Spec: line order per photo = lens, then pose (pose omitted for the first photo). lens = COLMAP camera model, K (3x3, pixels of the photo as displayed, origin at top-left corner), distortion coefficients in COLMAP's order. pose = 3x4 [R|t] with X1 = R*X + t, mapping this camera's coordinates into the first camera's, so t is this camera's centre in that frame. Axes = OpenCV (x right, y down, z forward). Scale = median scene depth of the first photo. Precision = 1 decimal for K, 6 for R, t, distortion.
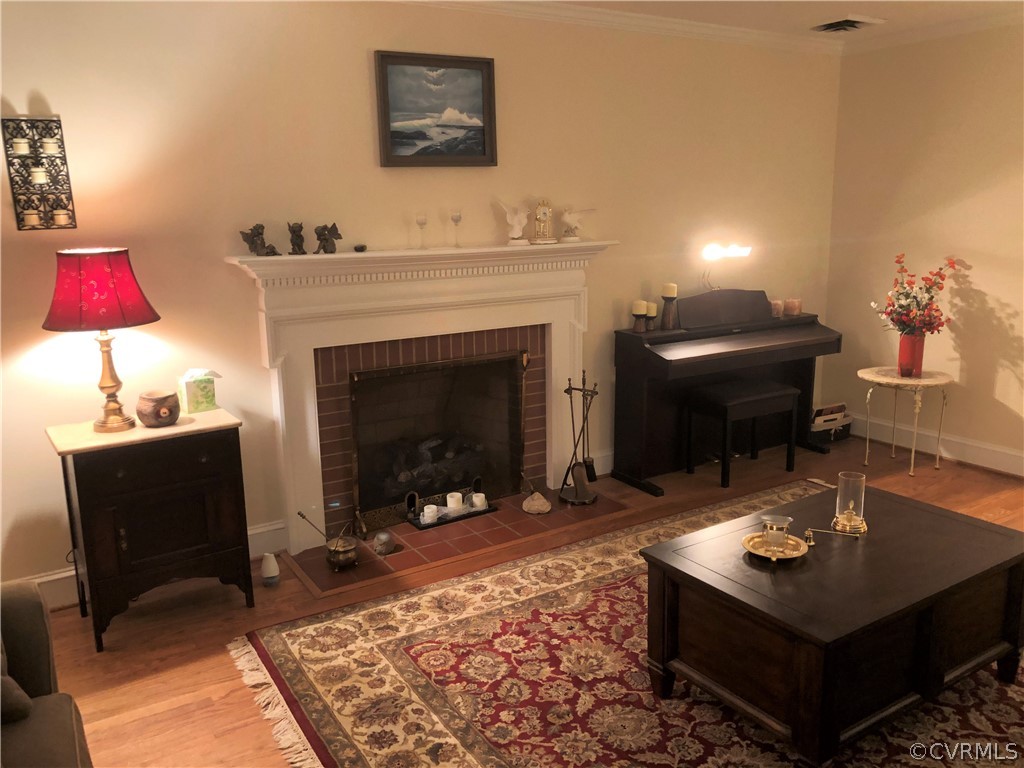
lens RADIAL K [[841.6, 0, 511.5], [0, 841.6, 377.8], [0, 0, 1]] dist [0.031659, -0.049301]
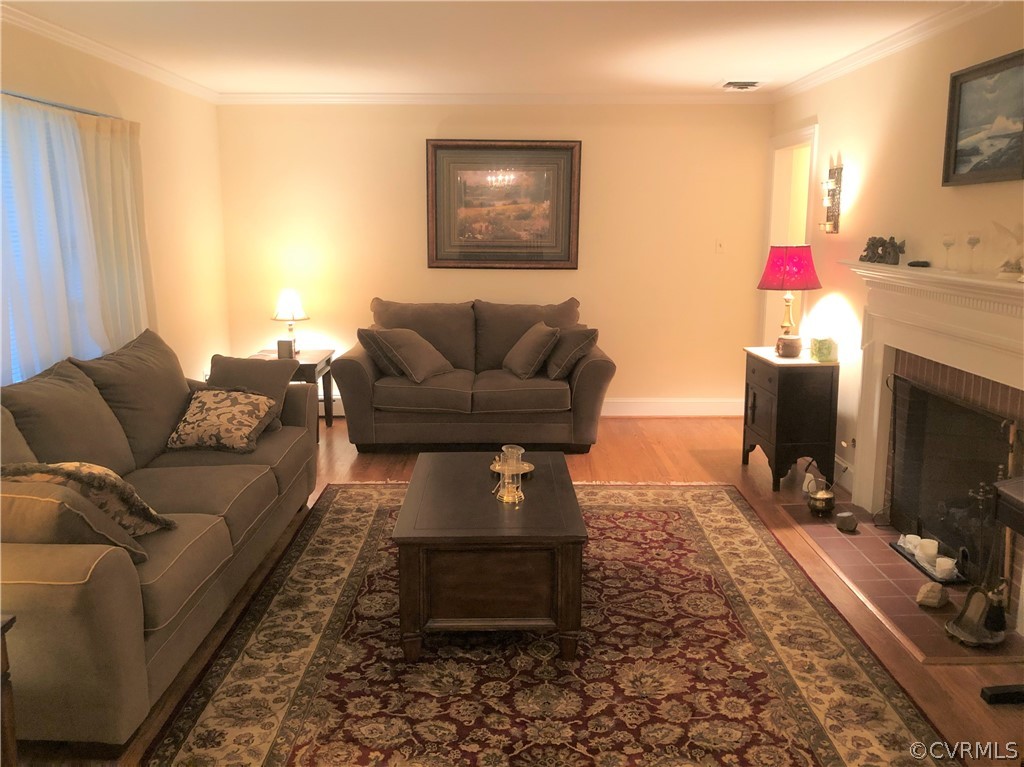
lens RADIAL K [[841.6, 0, 511.5], [0, 841.6, 377.3], [0, 0, 1]] dist [0.031659, -0.049301]
pose [[-0.537884, 0.173748, -0.824920, 1.092456], [-0.160200, 0.939633, 0.302367, -0.282097], [0.827658, 0.294790, -0.477579, 1.222096]]
